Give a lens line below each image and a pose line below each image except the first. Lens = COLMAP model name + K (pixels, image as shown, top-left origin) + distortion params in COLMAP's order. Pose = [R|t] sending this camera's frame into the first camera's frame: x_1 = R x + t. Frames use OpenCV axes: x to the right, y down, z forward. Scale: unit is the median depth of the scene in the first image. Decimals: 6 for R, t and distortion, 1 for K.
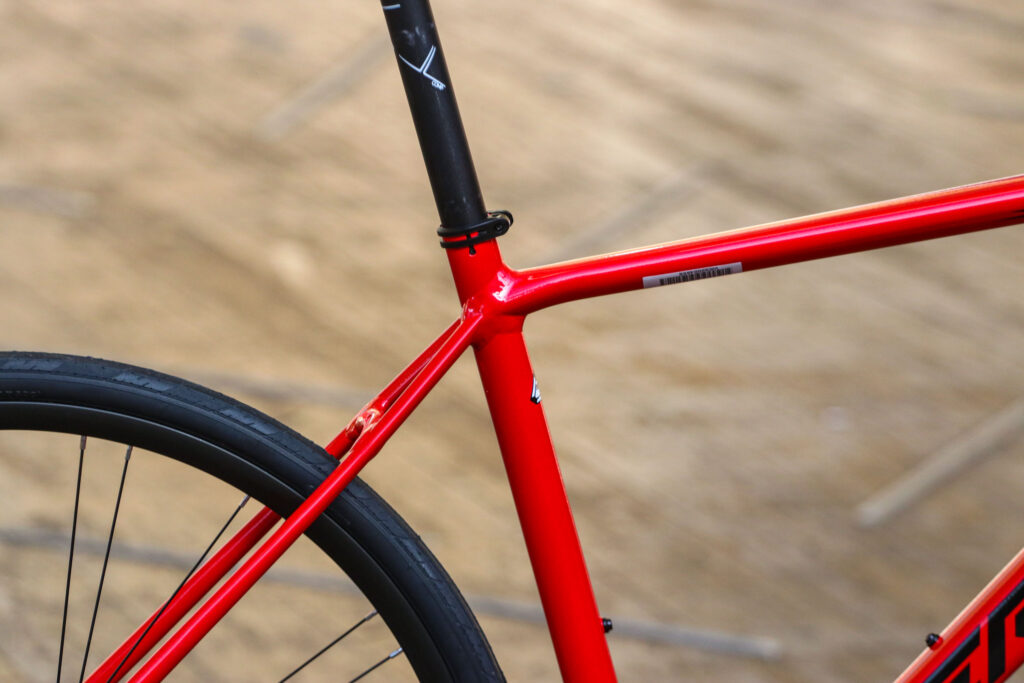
lens RADIAL K [[7324.2, 0, 512.0], [0, 7324.2, 341.5], [0, 0, 1]] dist [0.255122, 18.725343]
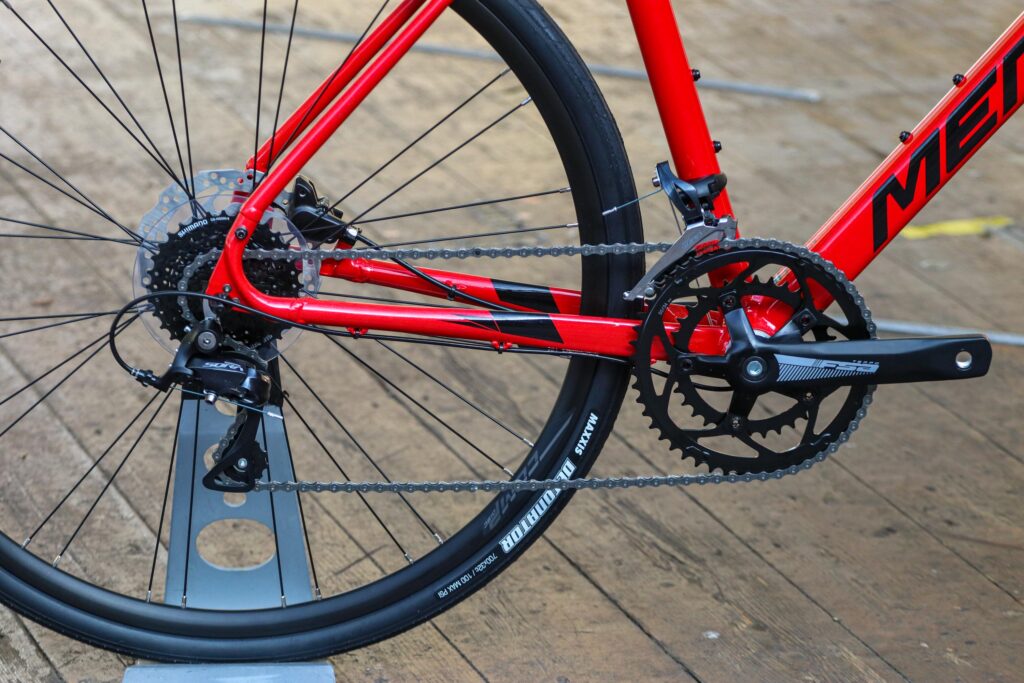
lens RADIAL K [[4866.5, 0, 512.0], [0, 4866.5, 341.5], [0, 0, 1]] dist [0.258006, 0.820090]
pose [[0.999396, -0.025274, -0.023845, 0.000361], [0.027308, 0.995638, 0.089217, 0.009105], [0.021486, -0.089815, 0.995727, 0.171325]]
